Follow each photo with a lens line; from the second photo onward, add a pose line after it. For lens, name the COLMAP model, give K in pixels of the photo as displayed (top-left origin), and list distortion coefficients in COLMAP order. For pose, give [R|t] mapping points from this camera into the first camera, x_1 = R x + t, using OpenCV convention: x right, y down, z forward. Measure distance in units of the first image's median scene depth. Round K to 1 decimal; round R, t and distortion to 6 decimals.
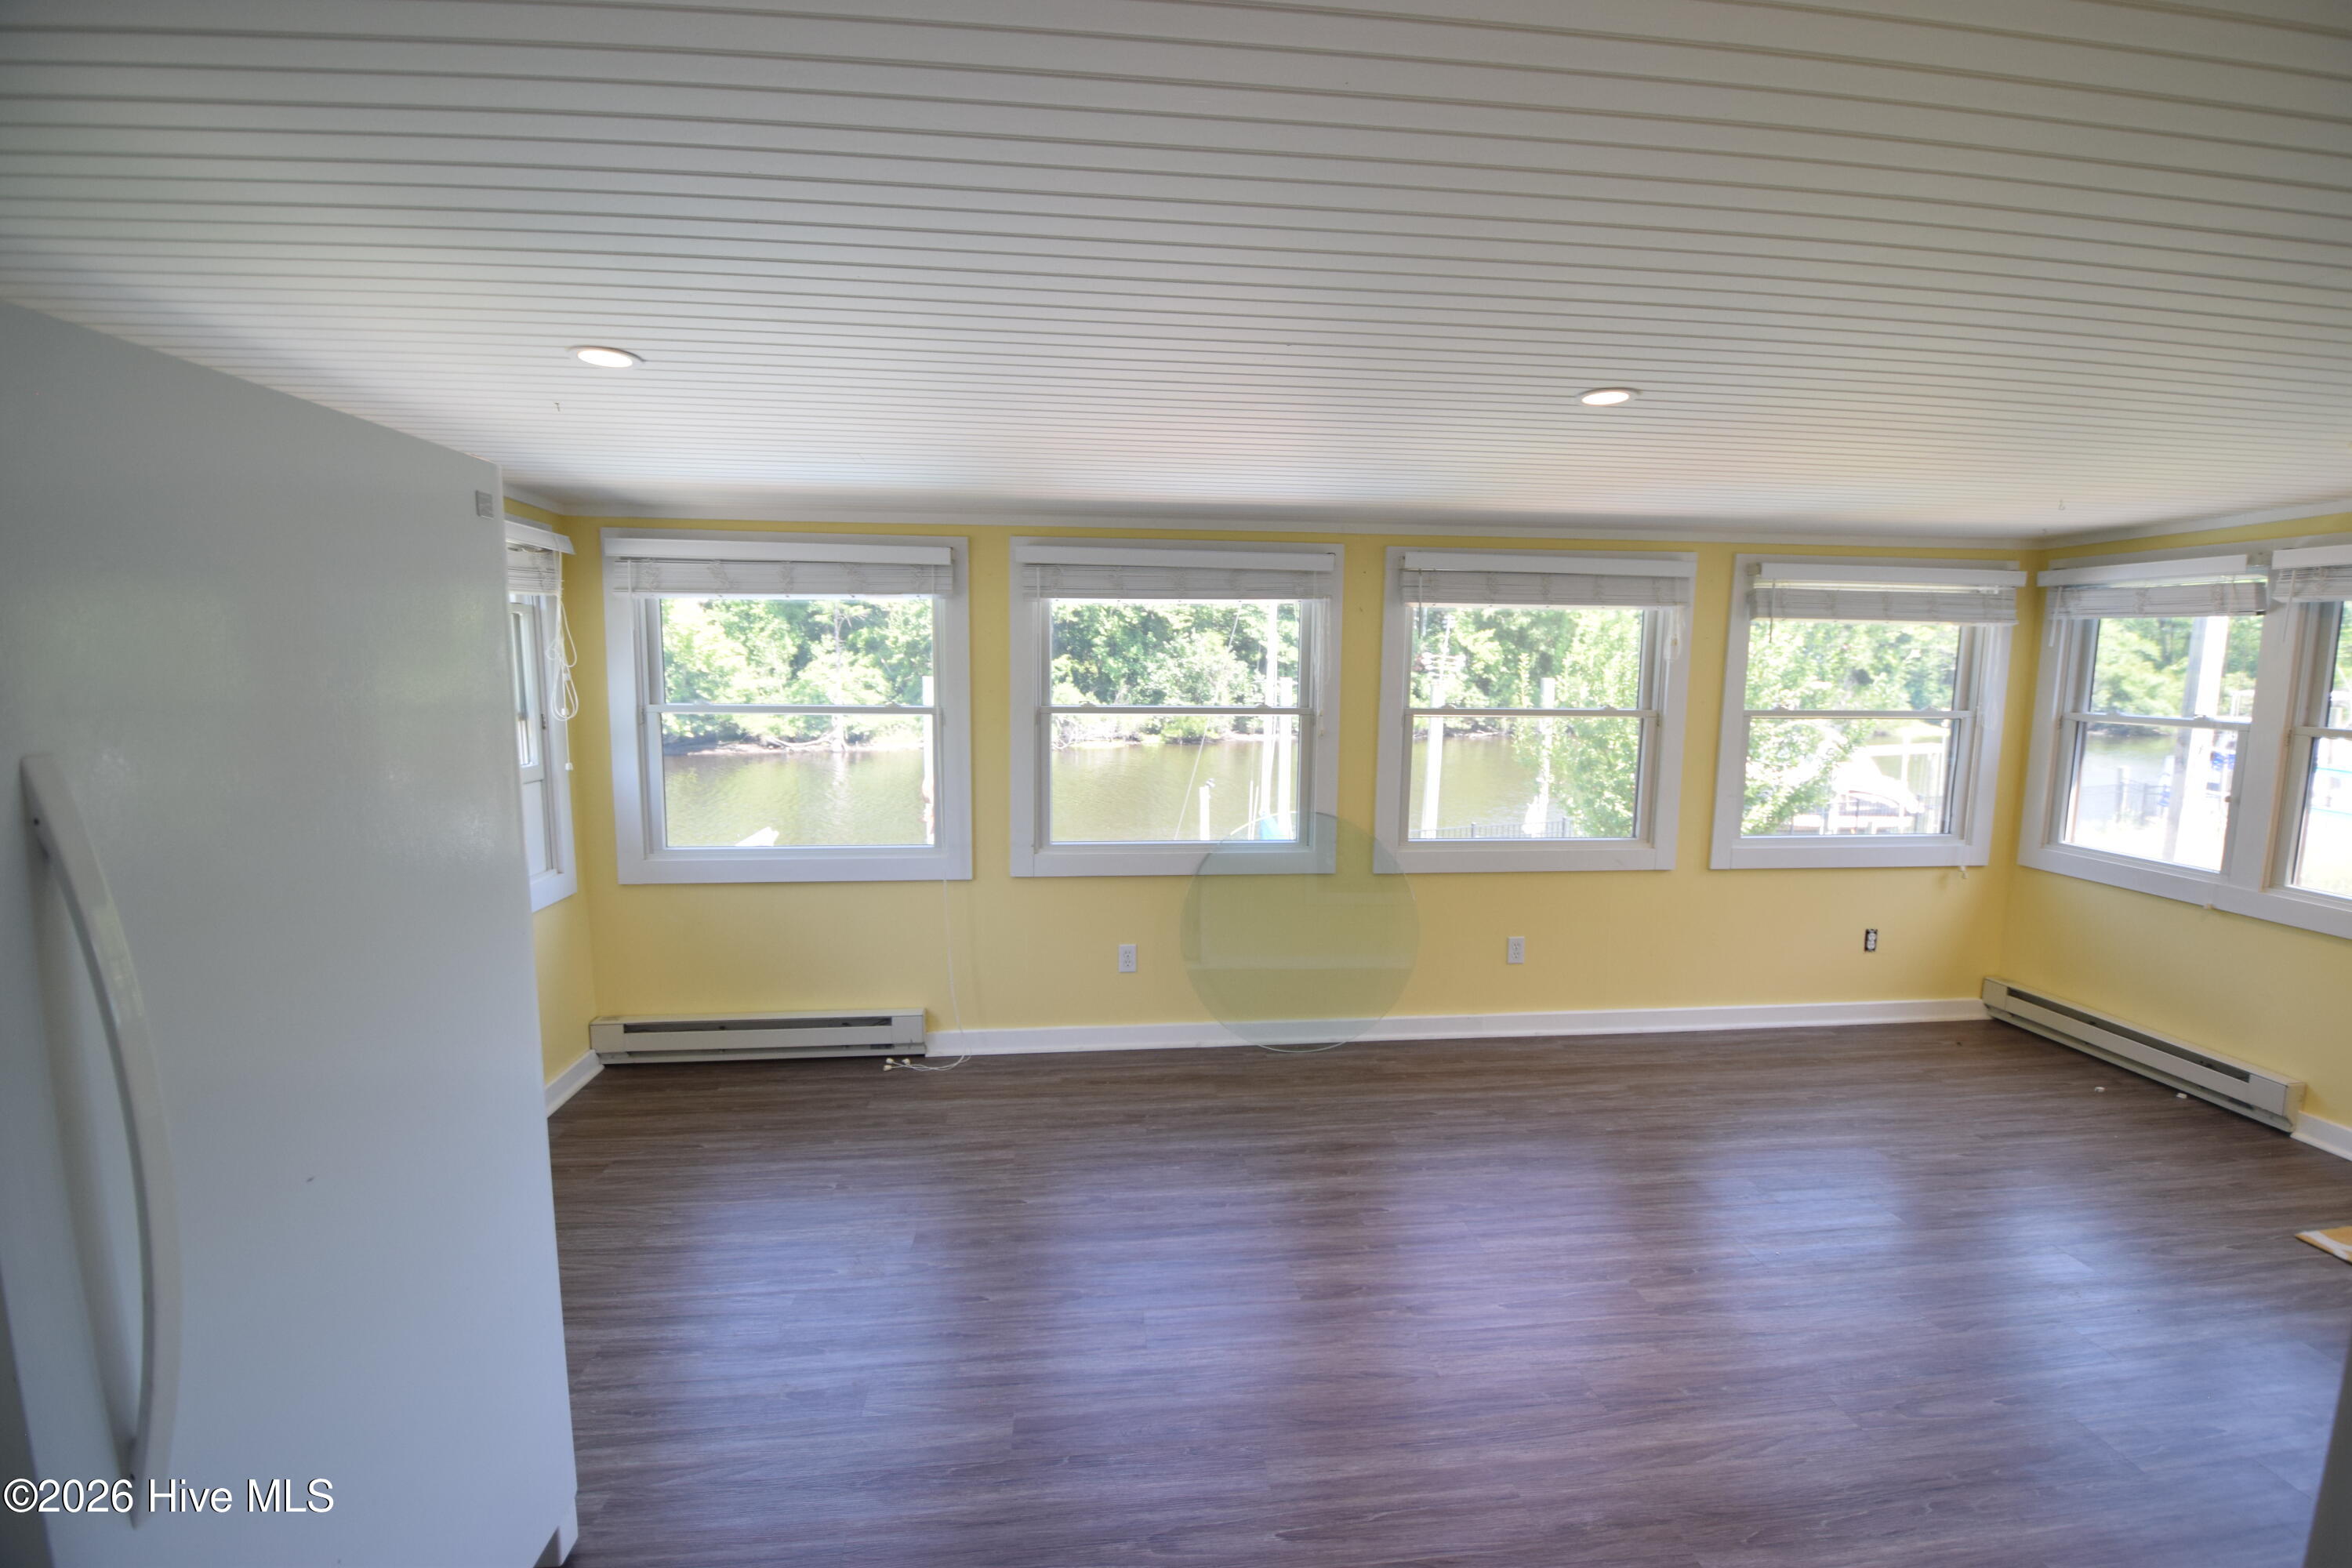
lens RADIAL K [[1023.8, 0, 1199.4], [0, 1023.8, 782.3], [0, 0, 1]] dist [0.021319, -0.026296]
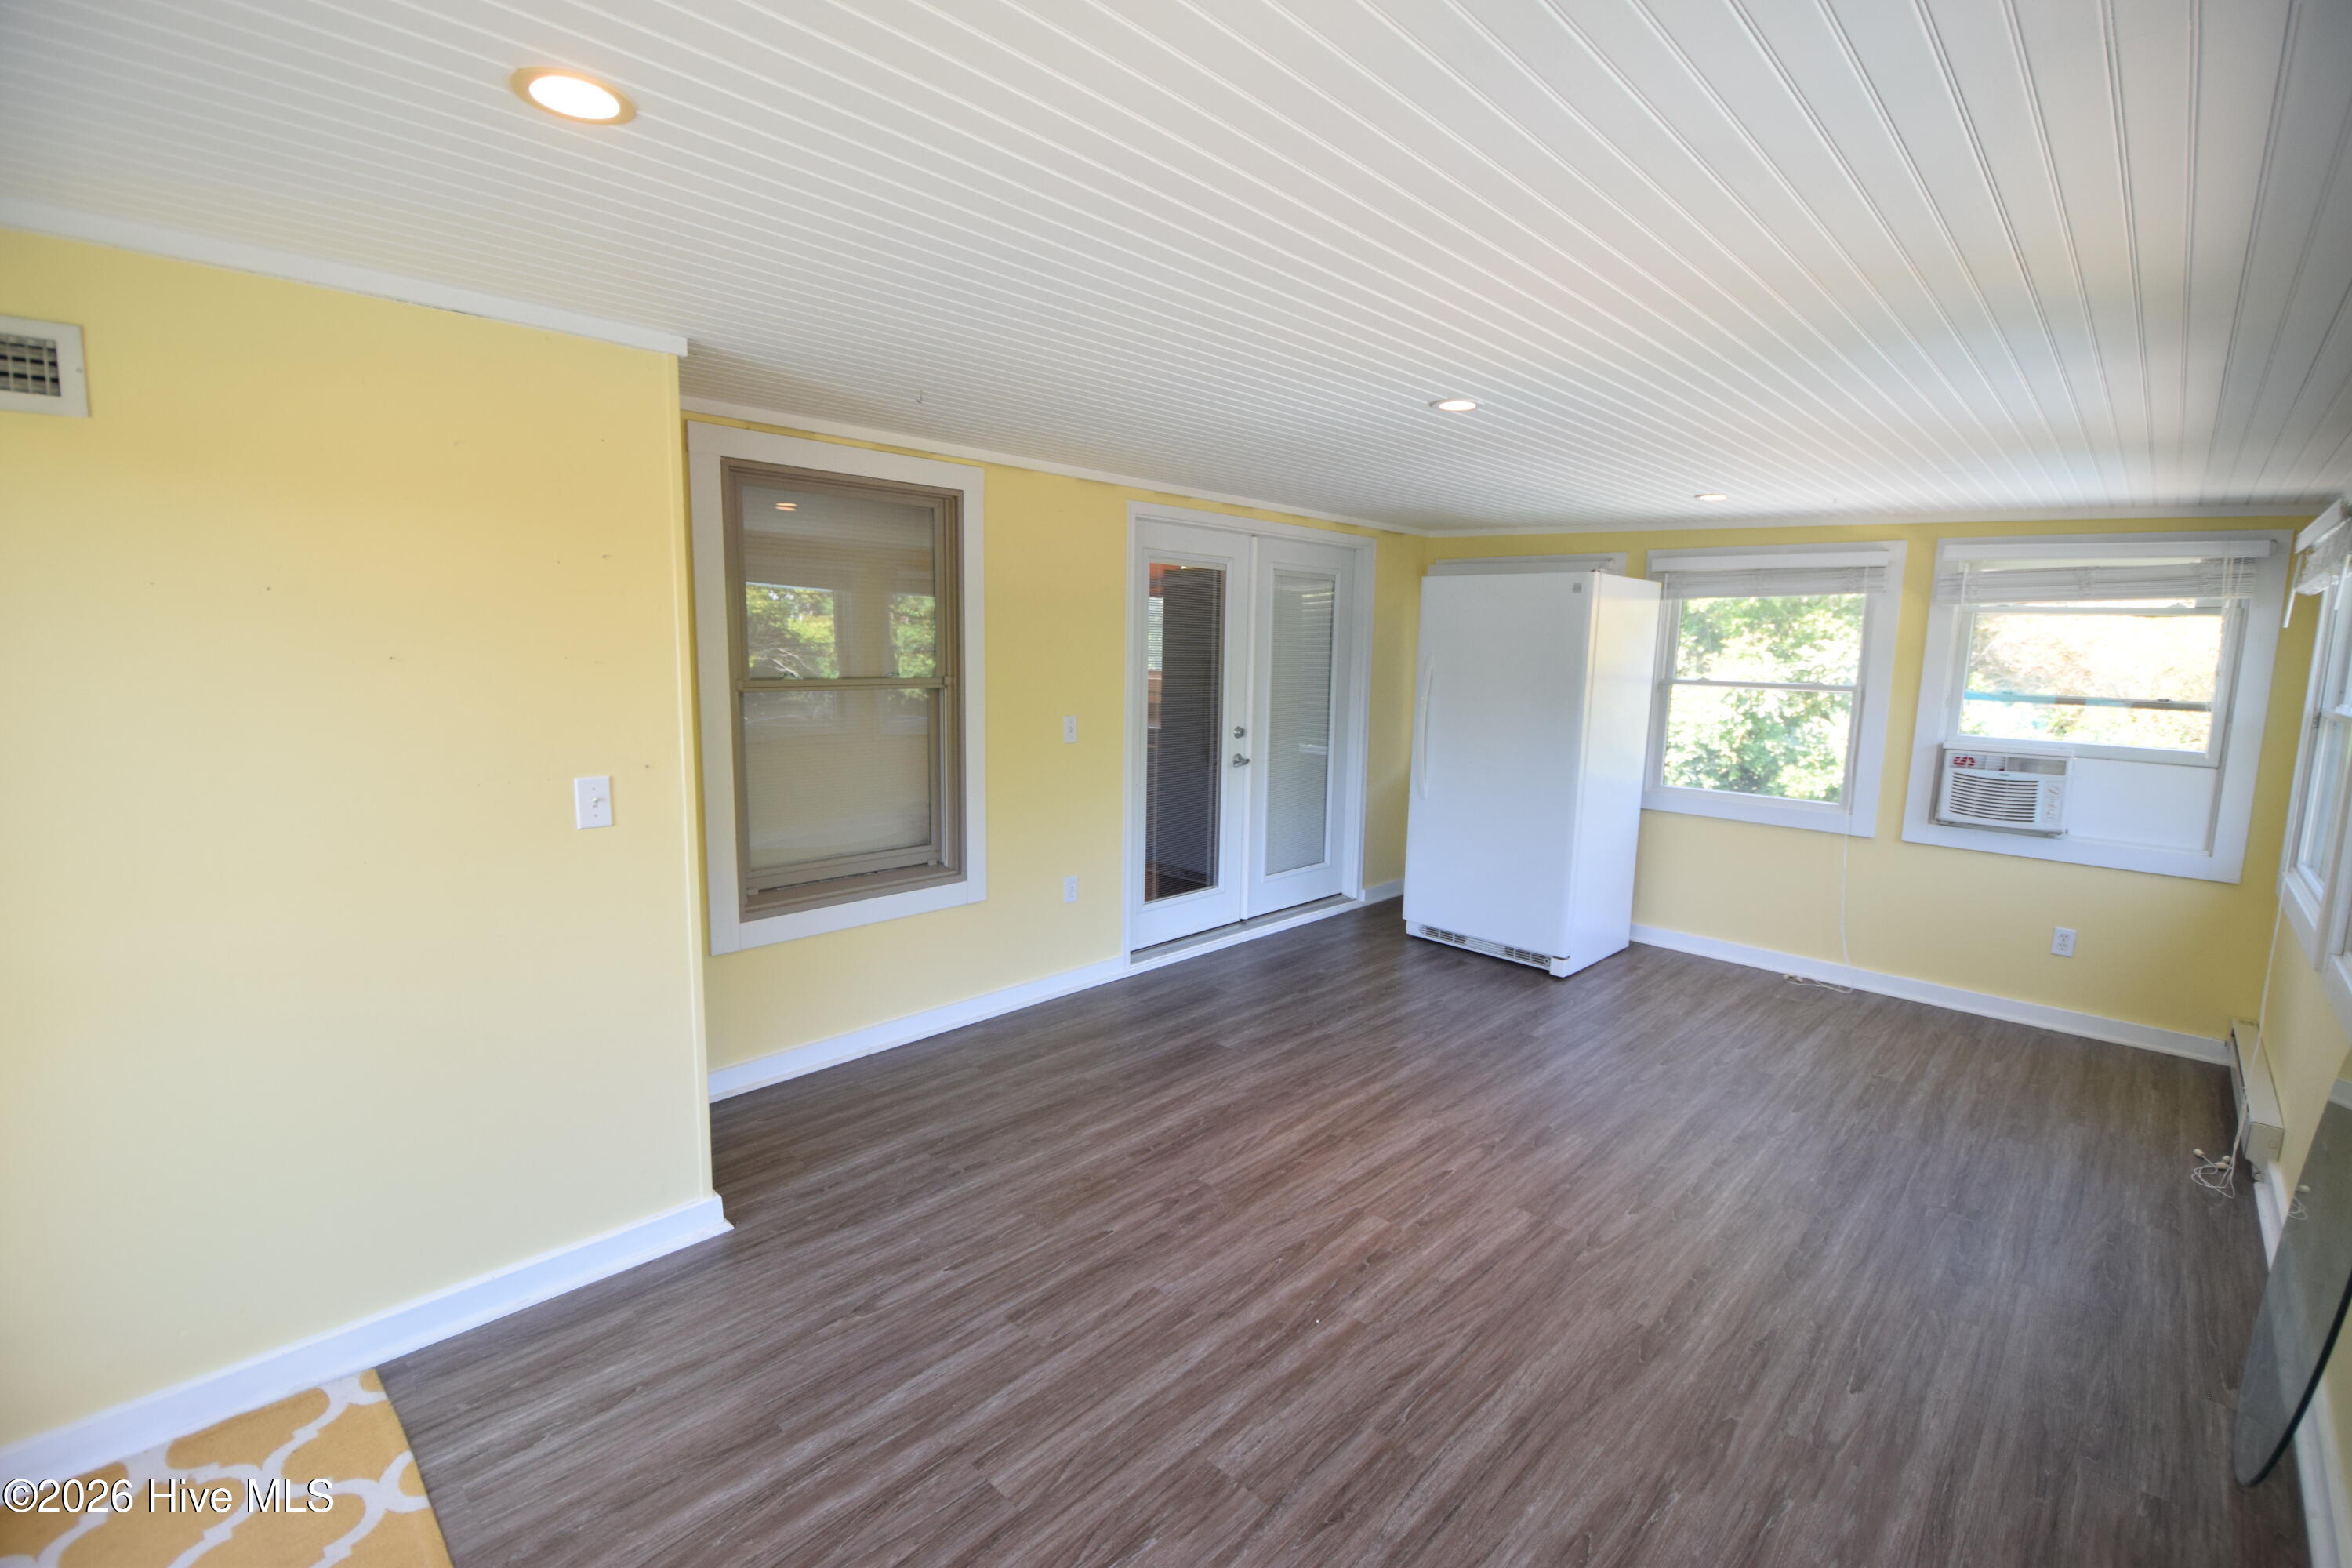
lens RADIAL K [[1023.8, 0, 1199.4], [0, 1023.8, 782.3], [0, 0, 1]] dist [0.021319, -0.026296]
pose [[-0.763305, 0.062233, -0.643034, 0.853309], [-0.106535, 0.969597, 0.220298, -0.107109], [0.637194, 0.236660, -0.733468, 1.077315]]
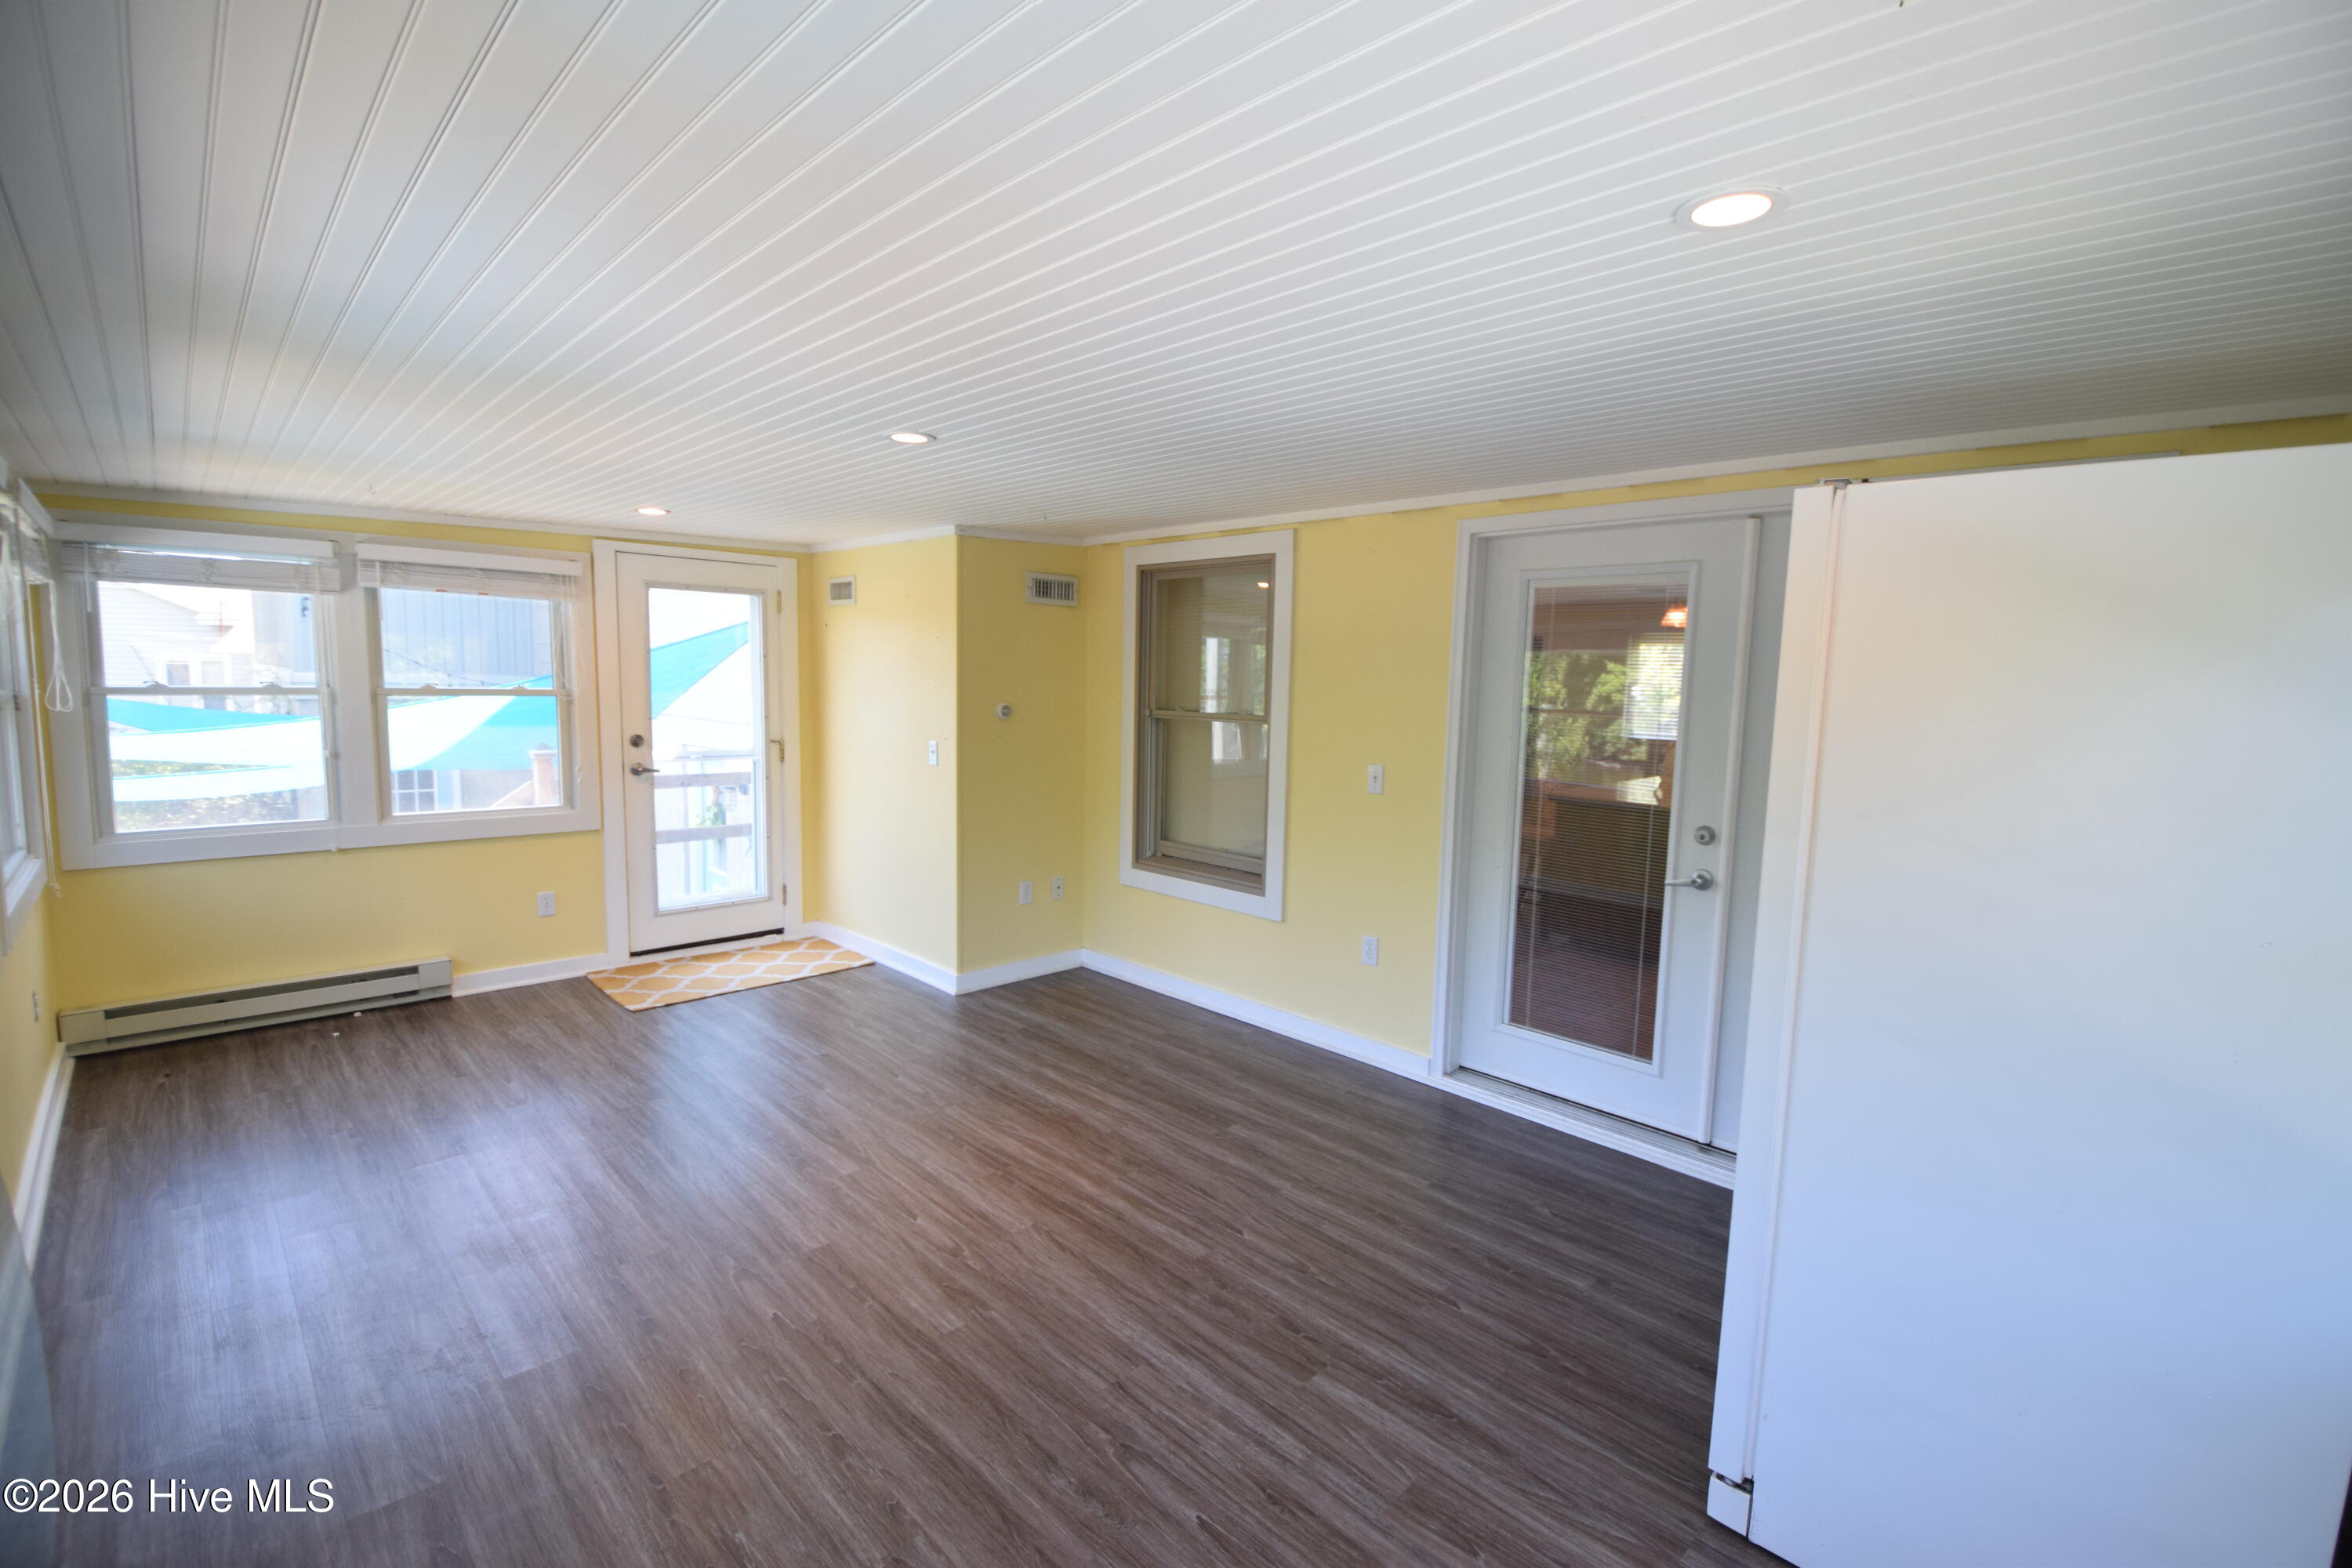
lens RADIAL K [[1023.8, 0, 1199.4], [0, 1023.8, 782.3], [0, 0, 1]] dist [0.021319, -0.026296]
pose [[-0.625210, -0.105010, 0.773360, -0.492340], [0.060909, 0.981320, 0.182488, -0.101249], [-0.778076, 0.161198, -0.607135, 0.930496]]
